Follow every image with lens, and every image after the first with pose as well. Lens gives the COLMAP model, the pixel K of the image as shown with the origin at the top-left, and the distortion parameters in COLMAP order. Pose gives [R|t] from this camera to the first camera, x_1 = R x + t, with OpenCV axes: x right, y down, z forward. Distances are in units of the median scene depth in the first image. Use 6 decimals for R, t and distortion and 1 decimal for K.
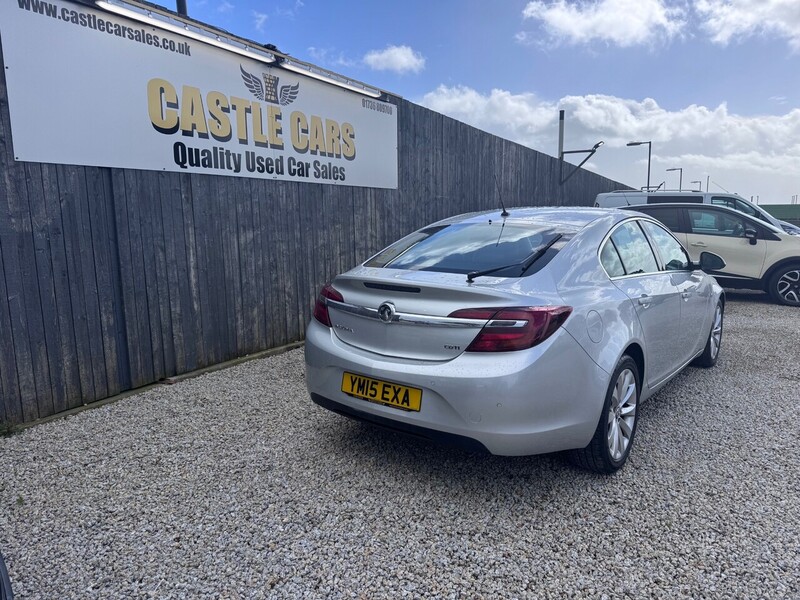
lens RADIAL K [[562.0, 0, 400.0], [0, 562.0, 300.0], [0, 0, 1]] dist [0.105165, -0.142482]
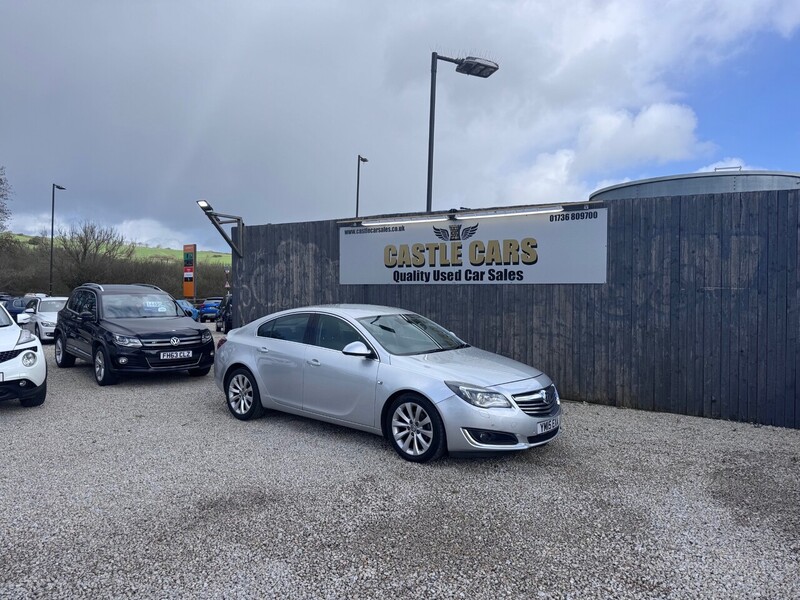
lens RADIAL K [[562.0, 0, 400.0], [0, 562.0, 300.0], [0, 0, 1]] dist [0.105165, -0.142482]
pose [[-0.010106, 0.010542, -0.999893, 1.449595], [-0.160333, 0.986990, 0.012026, -0.160409], [0.987011, 0.160438, -0.008284, 0.866406]]
